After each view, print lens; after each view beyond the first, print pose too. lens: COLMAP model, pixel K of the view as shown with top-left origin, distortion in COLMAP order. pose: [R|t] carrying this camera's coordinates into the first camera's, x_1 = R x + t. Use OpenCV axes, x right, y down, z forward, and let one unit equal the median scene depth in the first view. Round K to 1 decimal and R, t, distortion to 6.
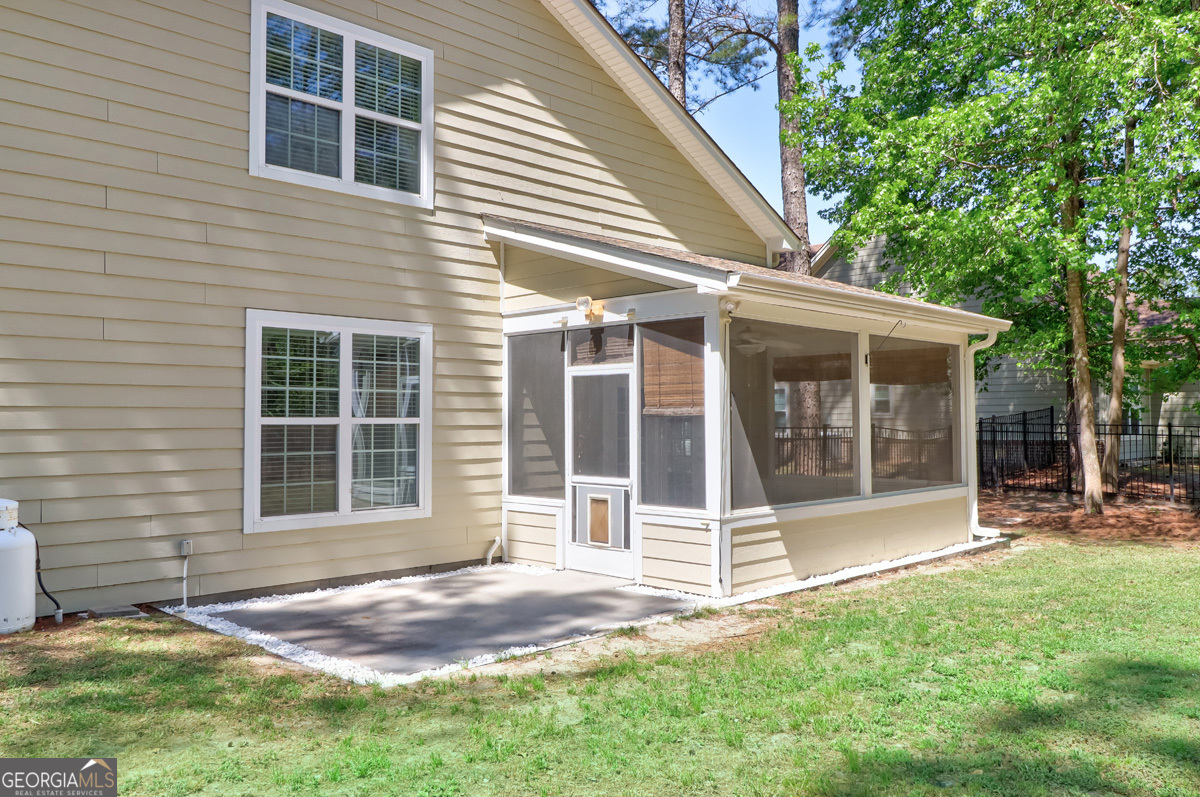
lens RADIAL K [[980.8, 0, 625.7], [0, 980.8, 379.2], [0, 0, 1]] dist [-0.006553, -0.001023]
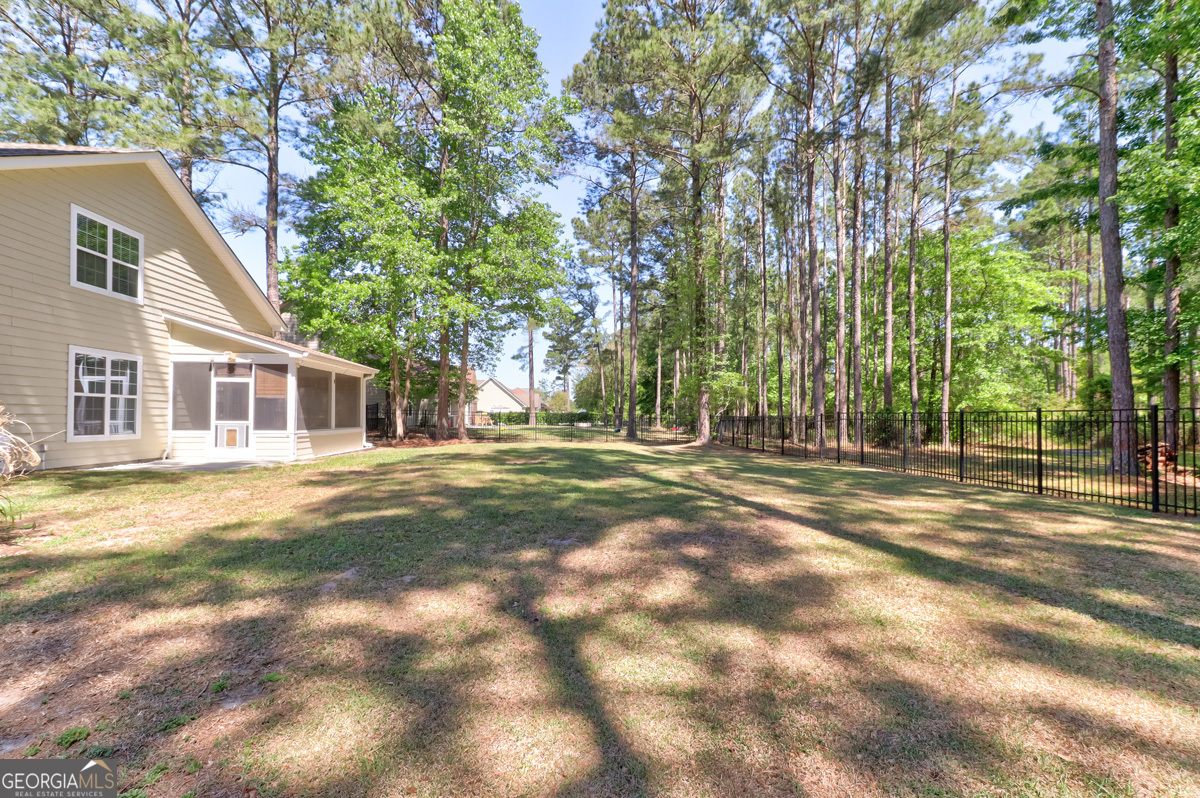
lens RADIAL K [[568.3, 0, 598.2], [0, 568.3, 415.2], [0, 0, 1]] dist [0.003165, -0.000766]
pose [[0.683507, 0.014040, 0.729809, -0.443032], [-0.044809, 0.998736, 0.022752, 0.005957], [-0.728568, -0.048254, 0.683272, -0.707537]]
